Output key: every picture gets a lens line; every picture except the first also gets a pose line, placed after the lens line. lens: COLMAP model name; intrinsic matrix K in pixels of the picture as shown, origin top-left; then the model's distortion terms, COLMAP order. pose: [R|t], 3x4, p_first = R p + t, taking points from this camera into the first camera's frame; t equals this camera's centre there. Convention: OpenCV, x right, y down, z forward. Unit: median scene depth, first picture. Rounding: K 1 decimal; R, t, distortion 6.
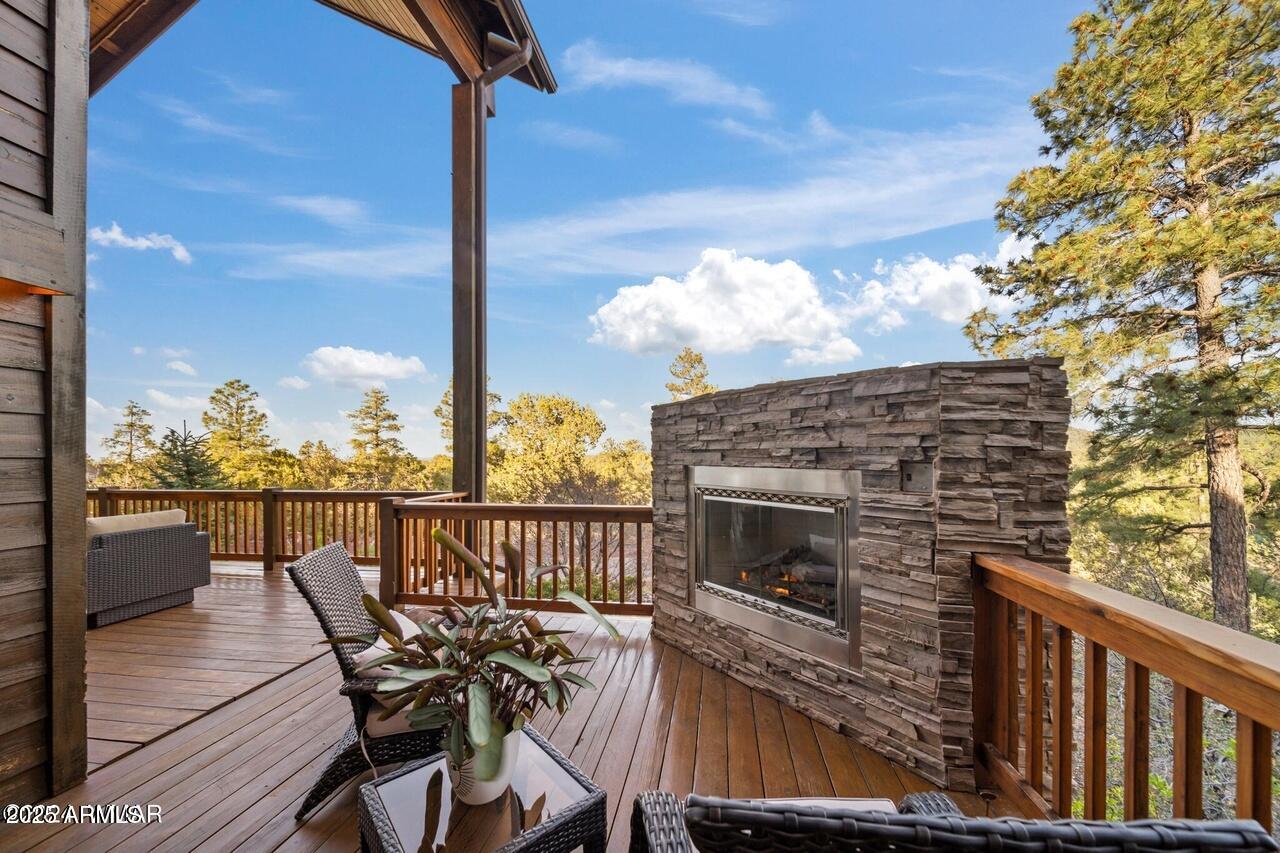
lens RADIAL K [[458.8, 0, 655.6], [0, 458.8, 454.2], [0, 0, 1]] dist [-0.001098, -0.000583]
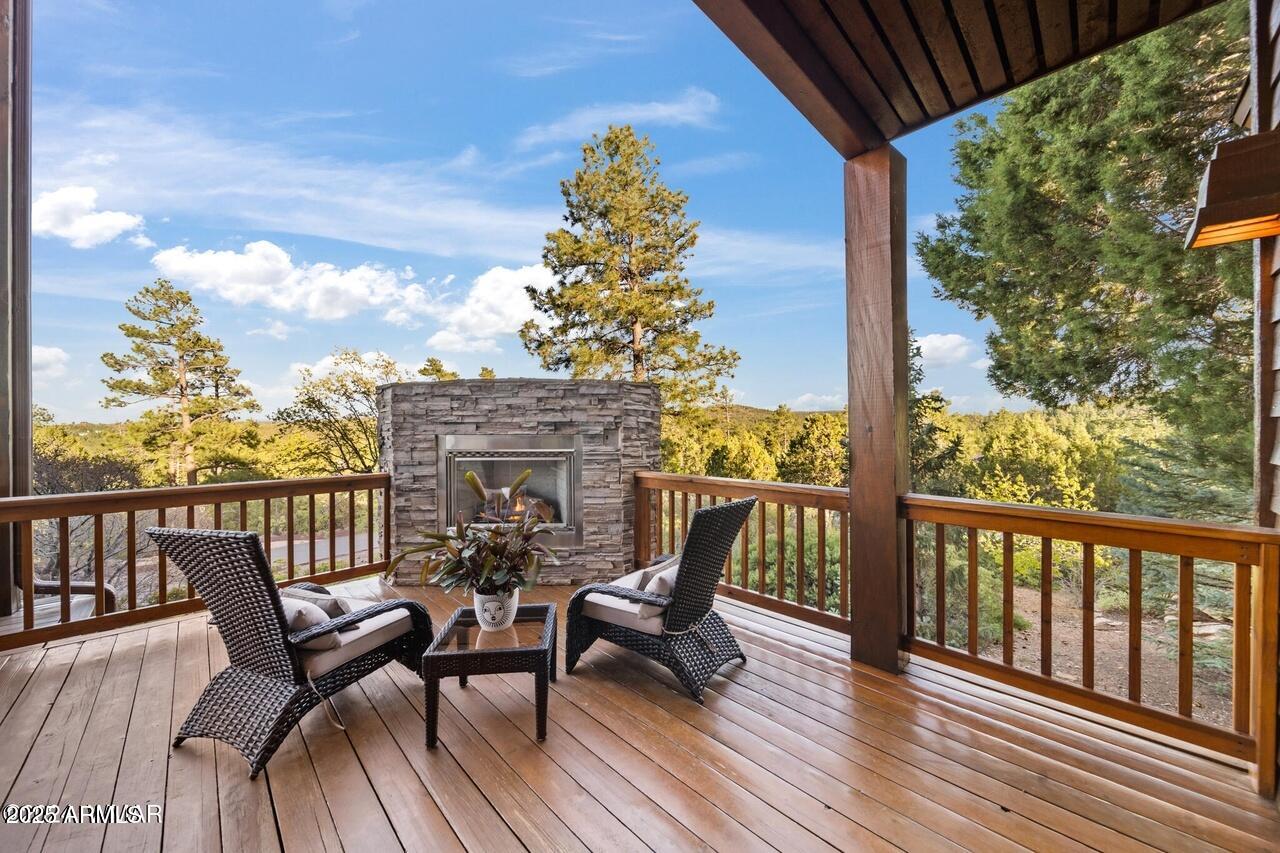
lens RADIAL K [[458.8, 0, 639.6], [0, 458.8, 425.2], [0, 0, 1]] dist [-0.001098, -0.000583]
pose [[0.597280, 0.004043, 0.802023, -0.686856], [0.002337, 0.999974, -0.006781, 0.008895], [-0.802029, 0.005925, 0.597255, -0.206053]]
